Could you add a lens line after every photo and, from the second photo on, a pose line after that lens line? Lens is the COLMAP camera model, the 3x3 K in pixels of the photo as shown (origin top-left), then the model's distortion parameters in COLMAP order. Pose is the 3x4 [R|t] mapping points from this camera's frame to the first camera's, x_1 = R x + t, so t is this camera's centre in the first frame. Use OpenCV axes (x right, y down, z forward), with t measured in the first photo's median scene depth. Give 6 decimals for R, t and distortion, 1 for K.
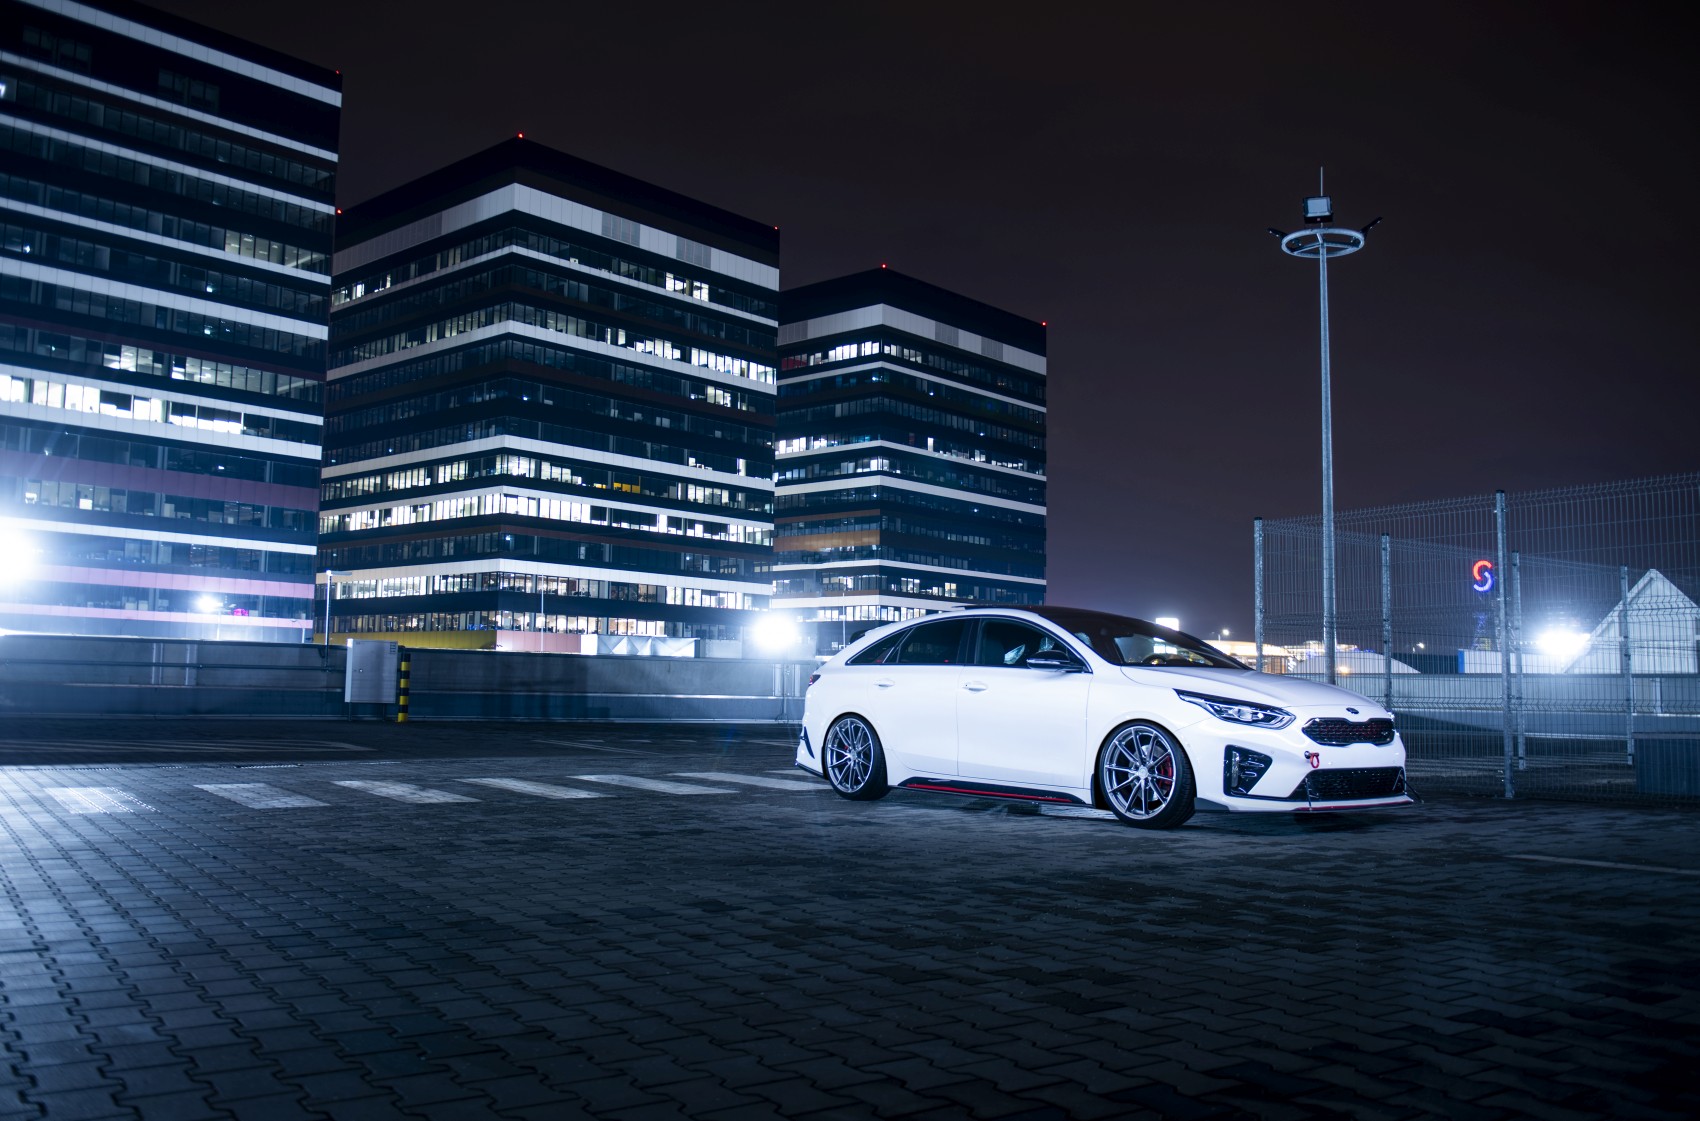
lens RADIAL K [[1367.3, 0, 834.2], [0, 1367.3, 596.6], [0, 0, 1]] dist [-0.028403, -0.011520]
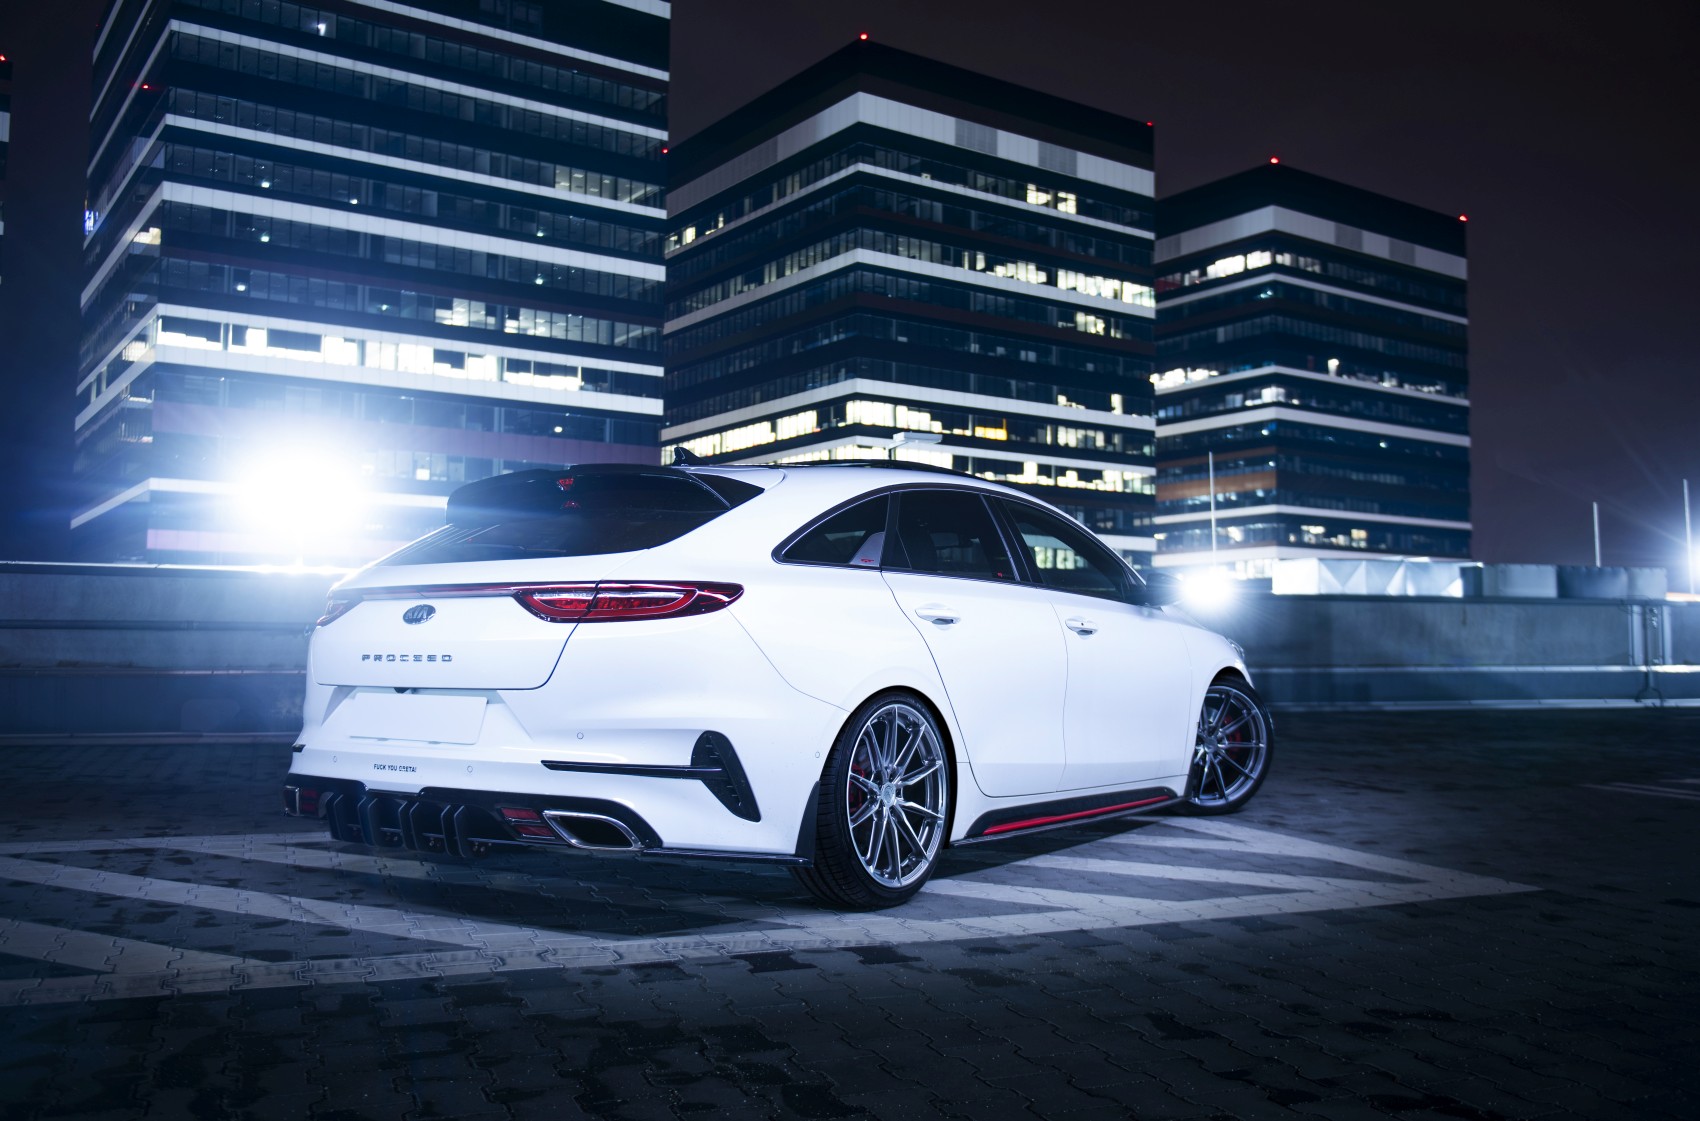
lens RADIAL K [[1434.9, 0, 850.2], [0, 1434.9, 581.9], [0, 0, 1]] dist [-0.025772, -0.017571]
pose [[0.975844, -0.032208, -0.216082, -0.046895], [0.034837, 0.999358, 0.008371, 0.005290], [0.215674, -0.015696, 0.976339, 0.084029]]
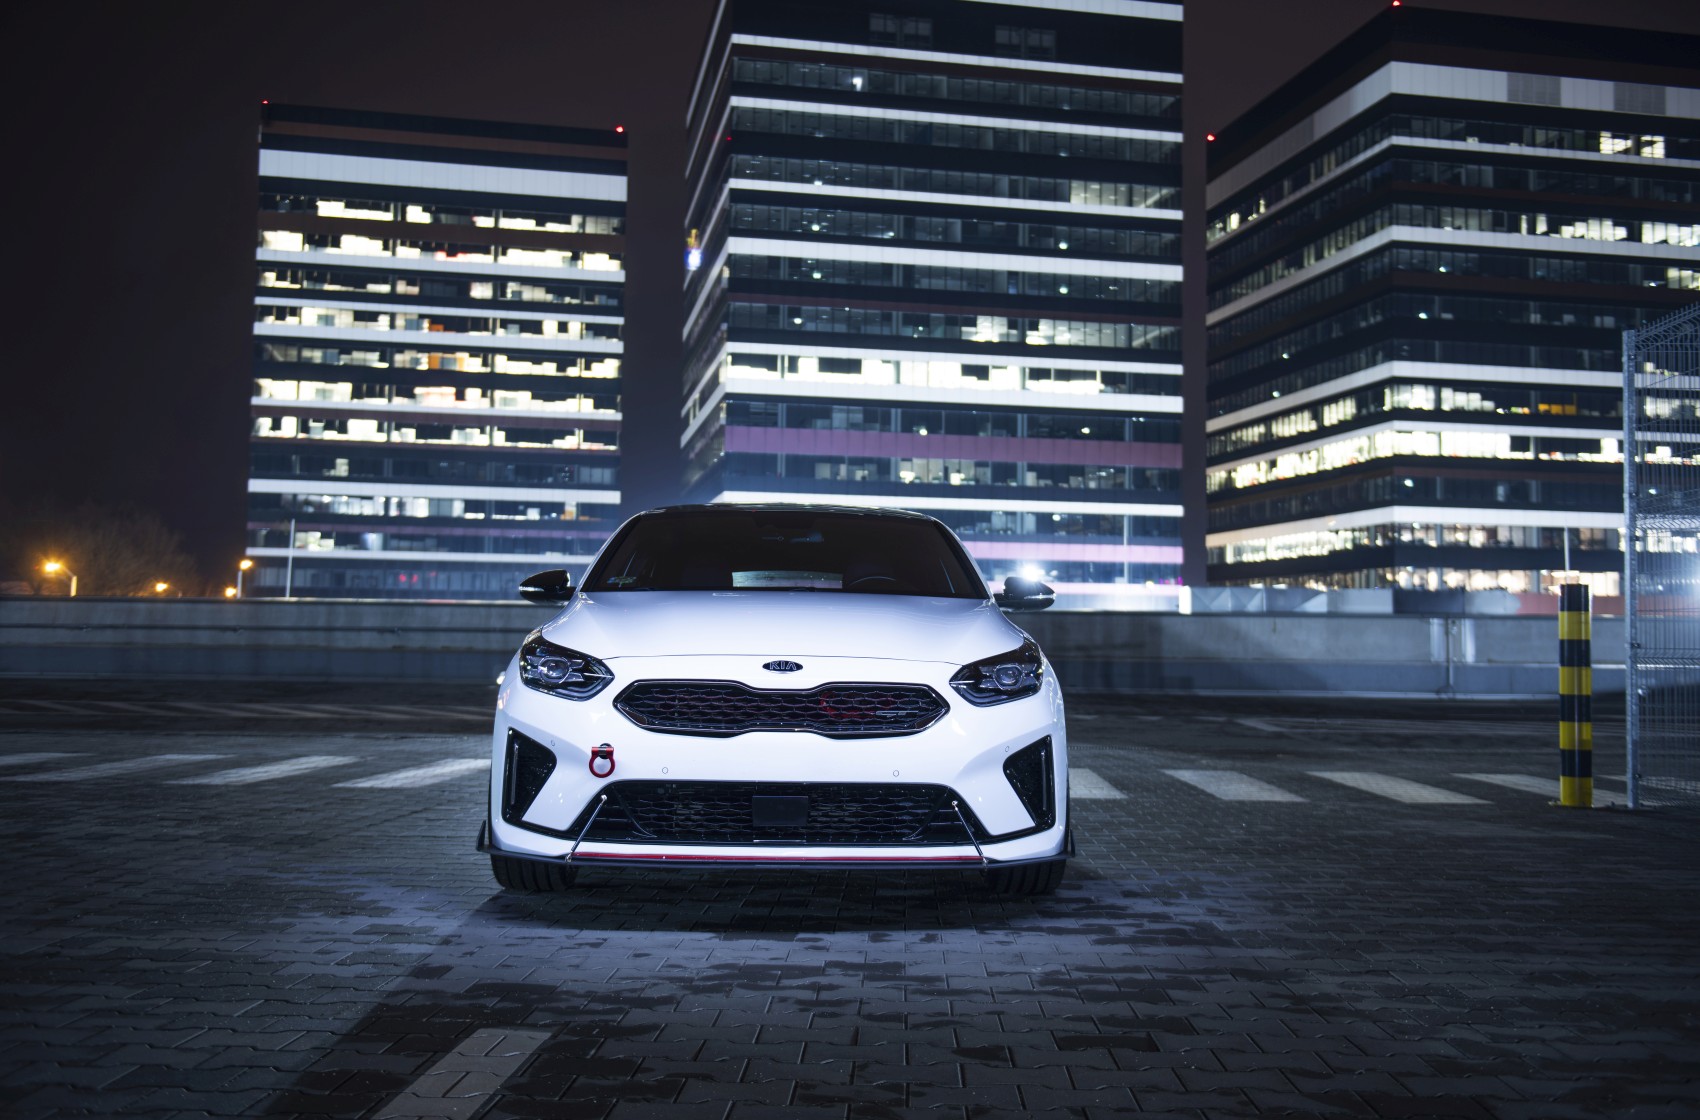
lens RADIAL K [[1515.2, 0, 875.6], [0, 1515.2, 600.3], [0, 0, 1]] dist [0.012507, -0.015323]
pose [[0.814175, -0.028352, -0.579928, 0.039680], [0.044665, 0.998906, 0.013871, 0.002943], [0.578900, -0.037196, 0.814550, 0.031882]]
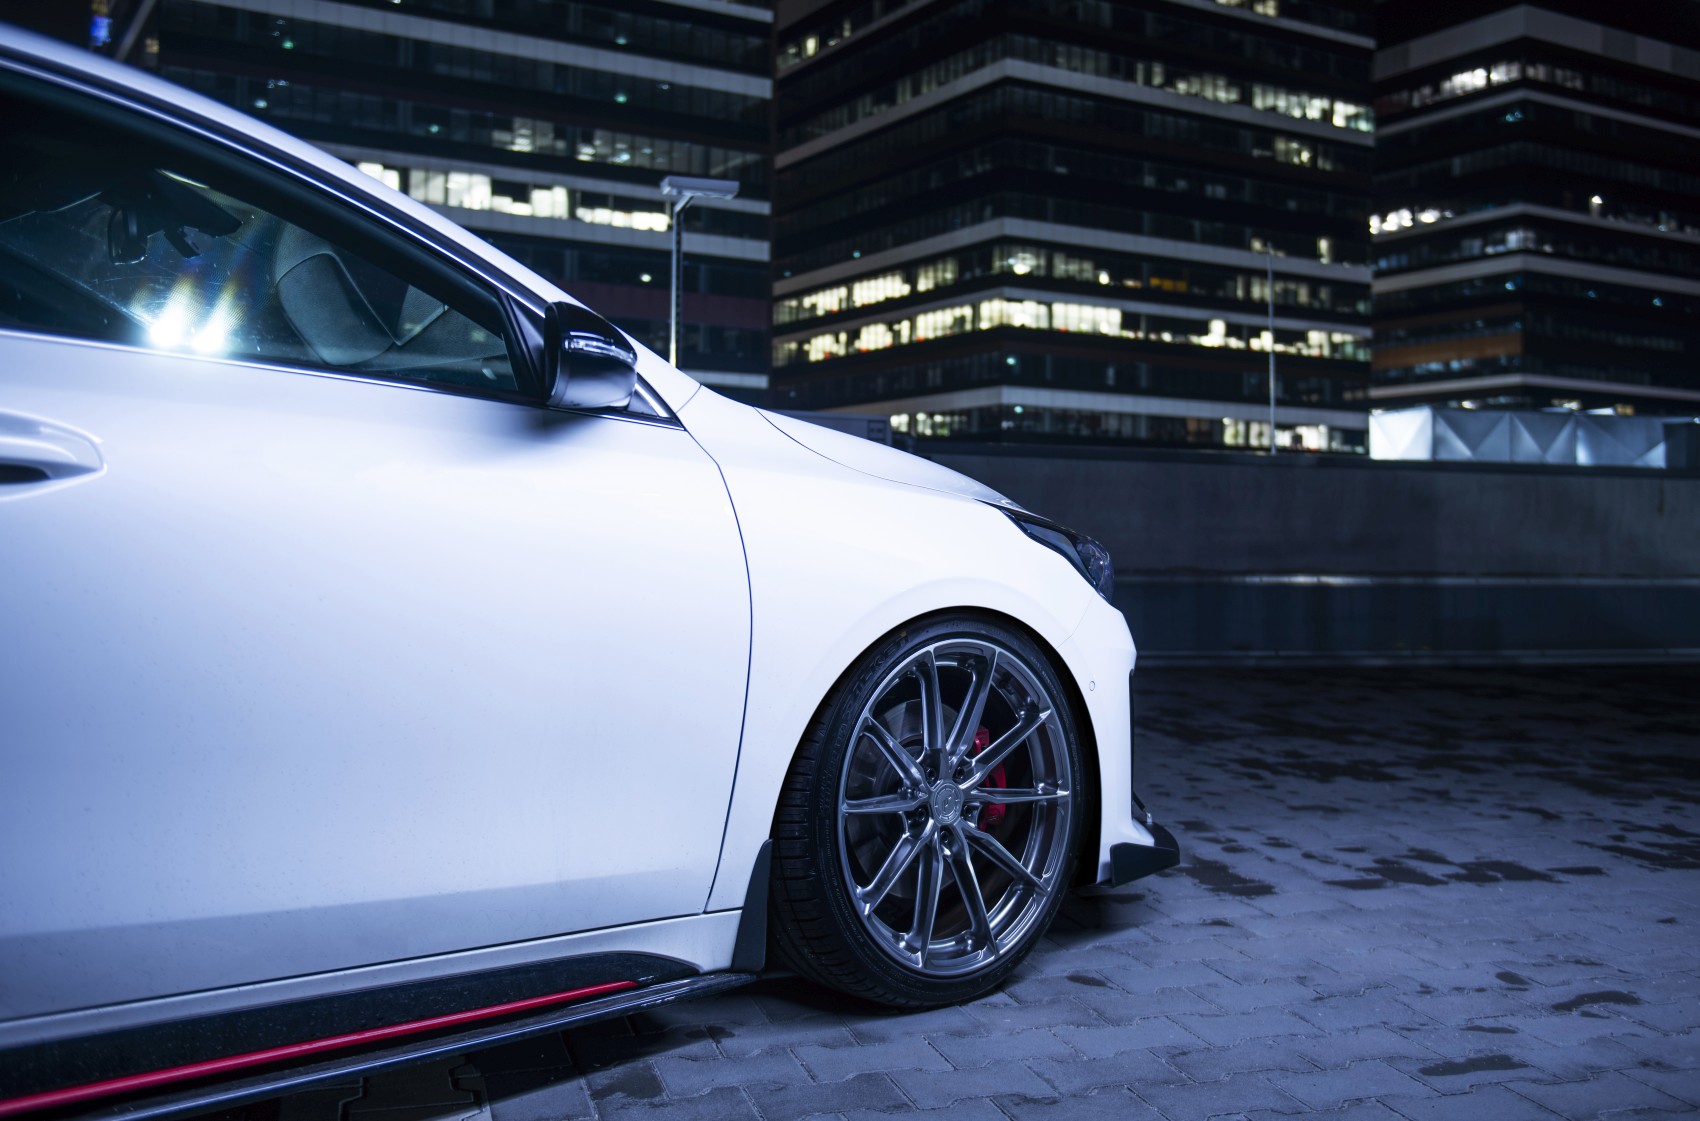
lens RADIAL K [[1668.8, 0, 935.6], [0, 1668.8, 526.0], [0, 0, 1]] dist [0.000831, 0.000000]
pose [[0.963160, -0.014145, -0.268558, -0.036558], [0.026697, 0.998712, 0.043145, 0.007256], [0.267601, -0.048725, 0.962297, 0.111816]]
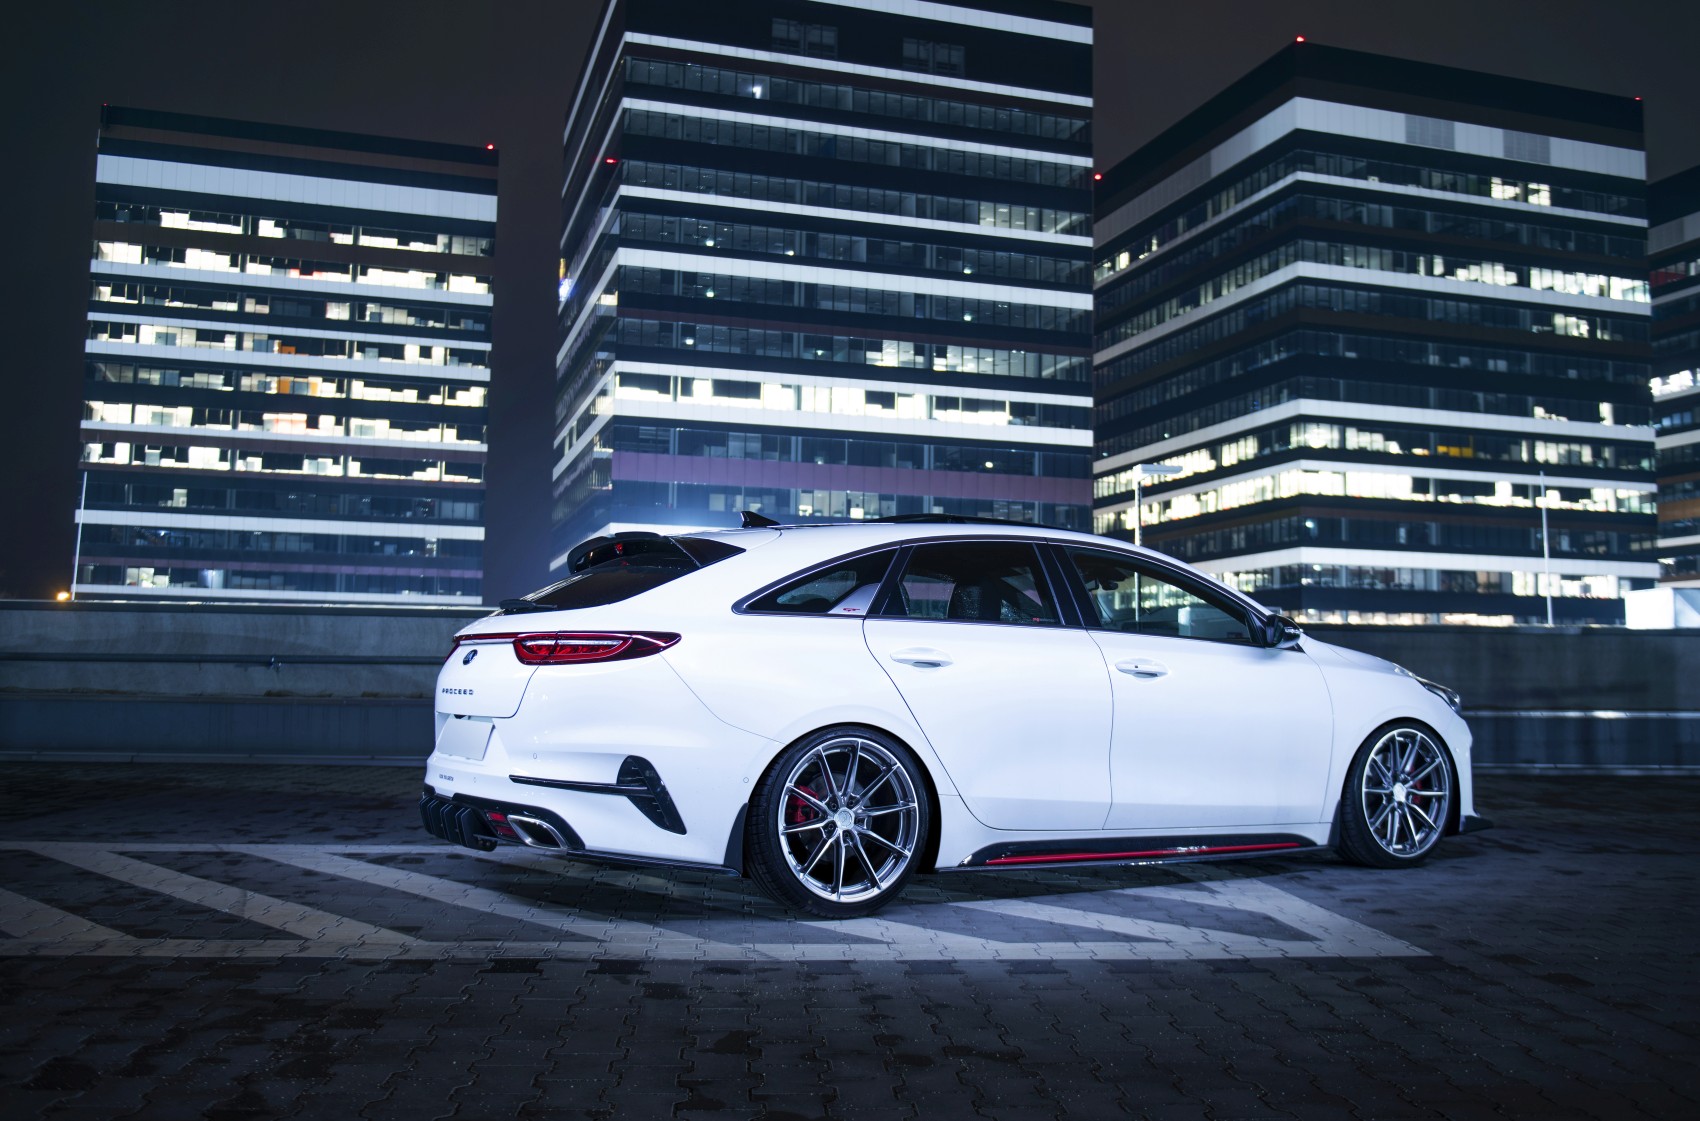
lens RADIAL K [[1472.1, 0, 862.7], [0, 1472.1, 583.3], [0, 0, 1]] dist [-0.022680, -0.019073]
pose [[0.867704, -0.049101, -0.494650, -0.033551], [0.041906, 0.998793, -0.025633, 0.005460], [0.495311, 0.001513, 0.868714, 0.084182]]
